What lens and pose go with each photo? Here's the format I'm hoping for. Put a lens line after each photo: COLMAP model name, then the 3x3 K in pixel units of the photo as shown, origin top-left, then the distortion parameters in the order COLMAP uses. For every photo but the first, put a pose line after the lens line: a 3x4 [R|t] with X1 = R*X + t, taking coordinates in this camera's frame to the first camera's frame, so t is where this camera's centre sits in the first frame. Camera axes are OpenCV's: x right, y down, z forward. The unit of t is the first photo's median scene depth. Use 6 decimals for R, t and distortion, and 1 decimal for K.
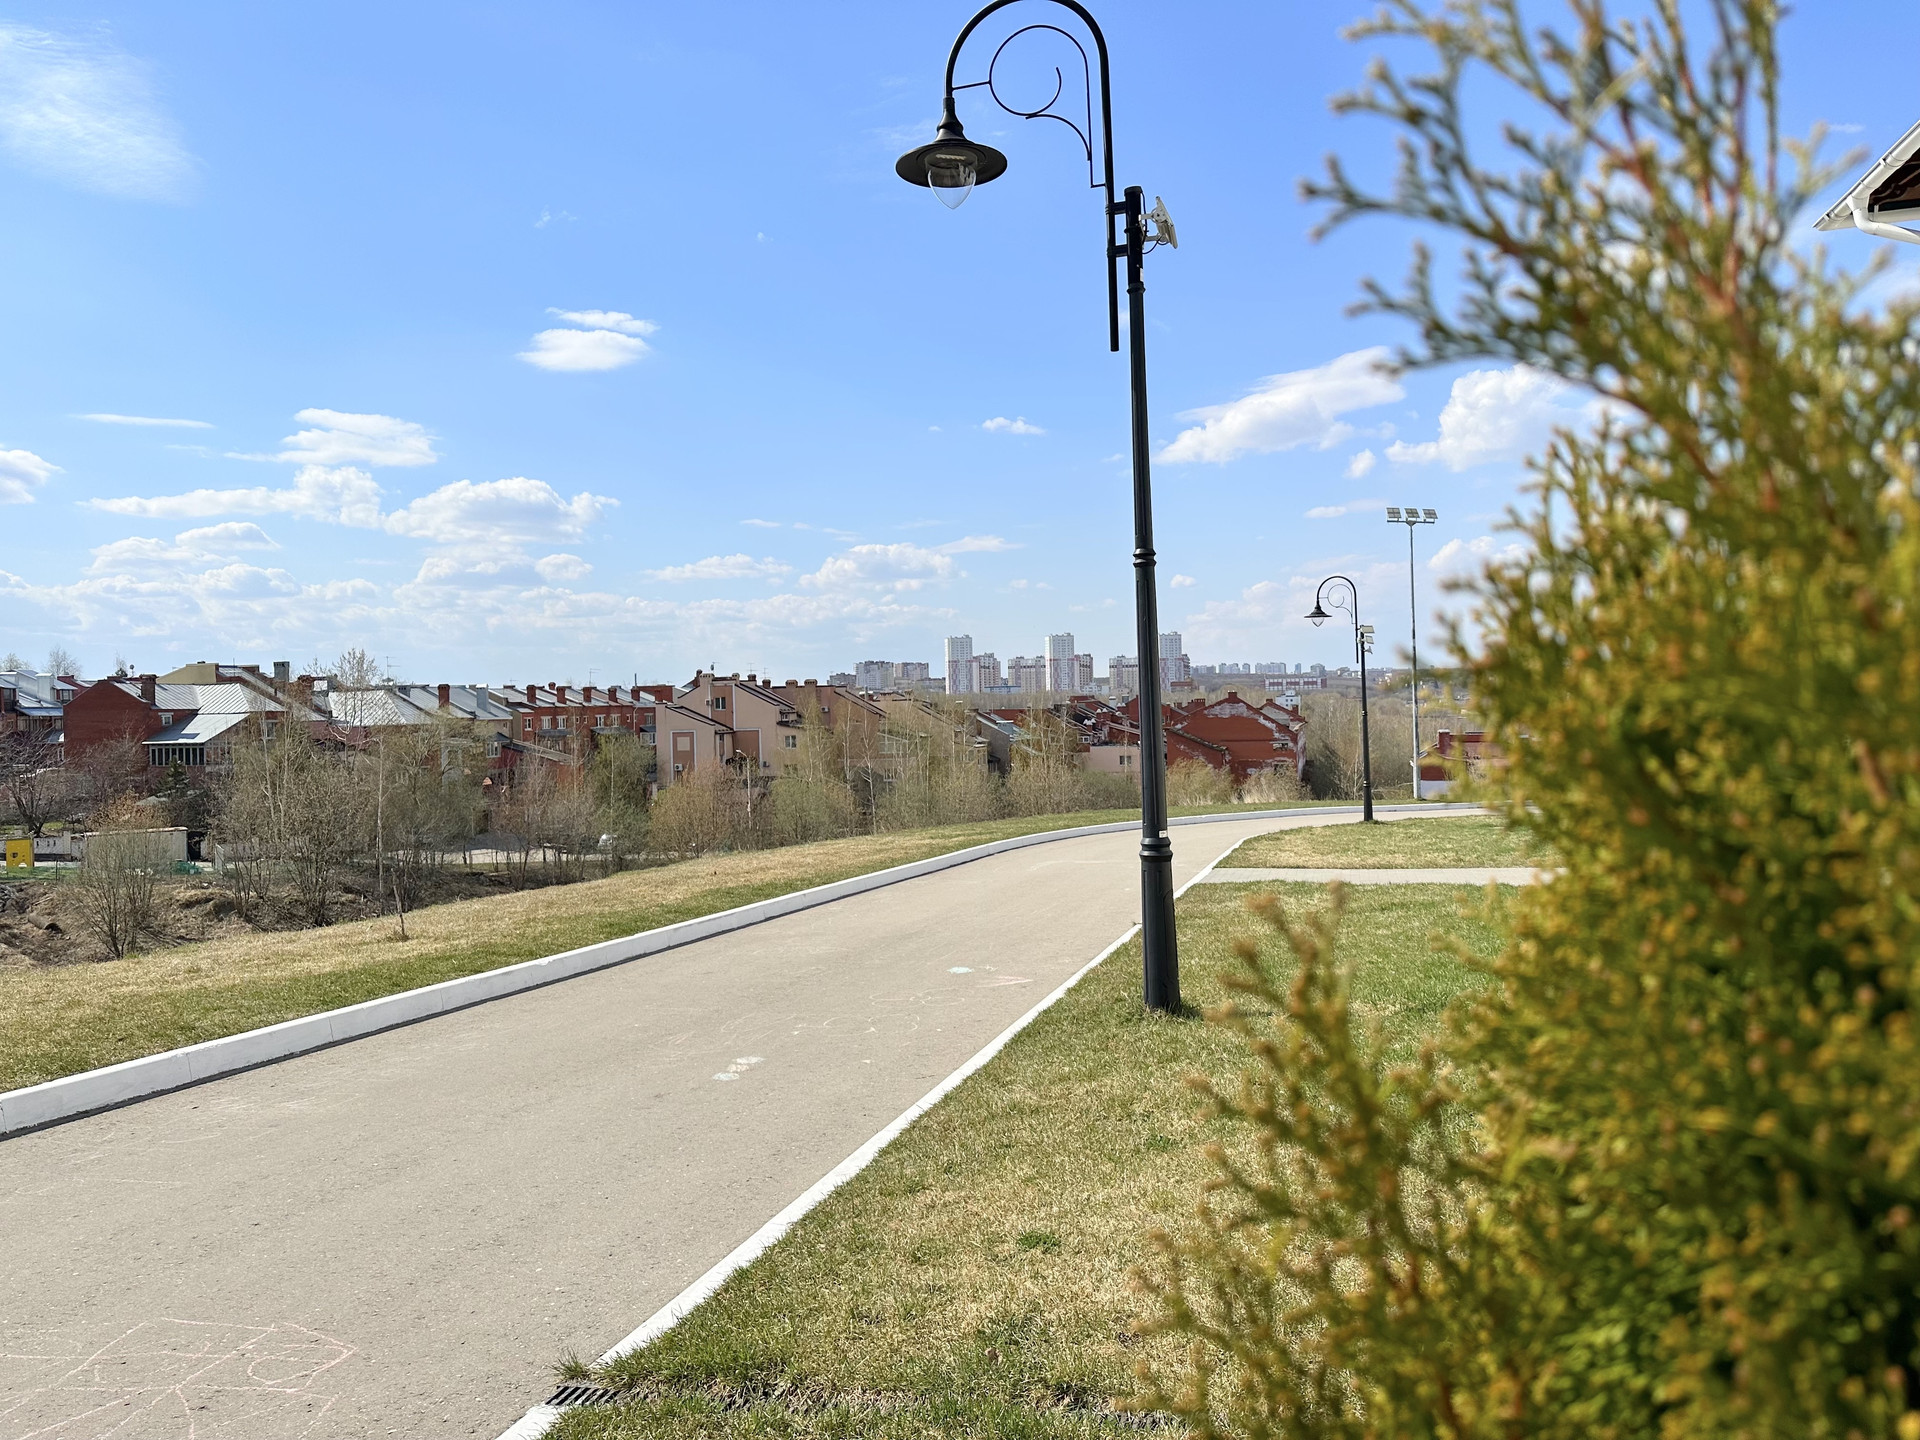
lens RADIAL K [[1307.3, 0, 960.0], [0, 1307.3, 720.0], [0, 0, 1]] dist [-0.006239, -0.020019]
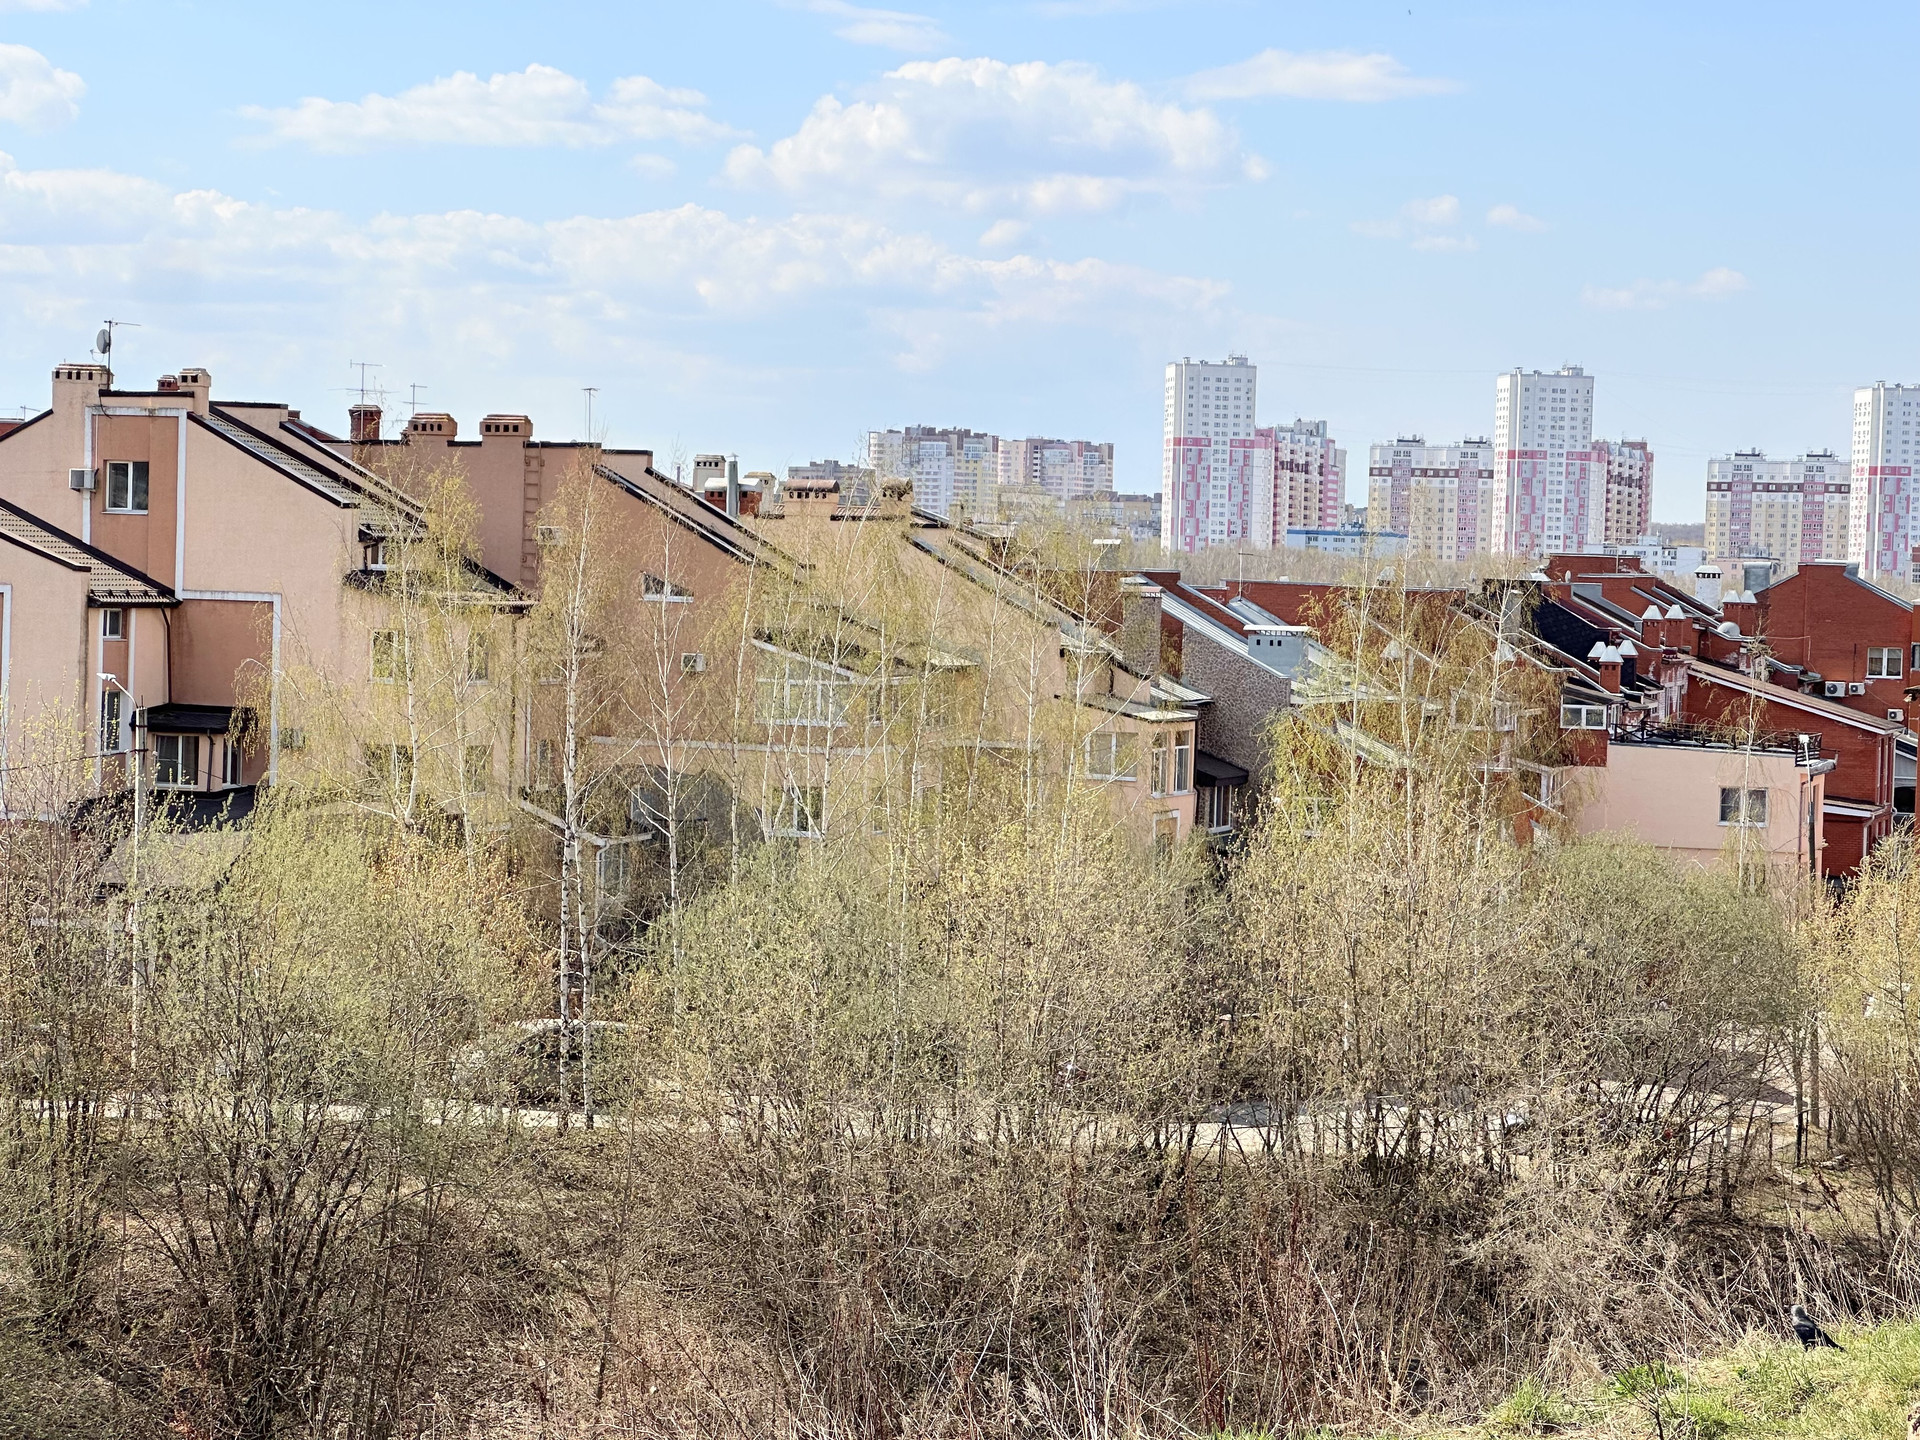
lens RADIAL K [[3722.2, 0, 960.0], [0, 3722.2, 720.0], [0, 0, 1]] dist [-0.252266, 3.451962]
pose [[0.994838, 0.059022, -0.082540, 0.016502], [-0.057280, 0.998086, 0.023323, 0.002775], [0.083759, -0.018474, 0.996315, 0.132406]]
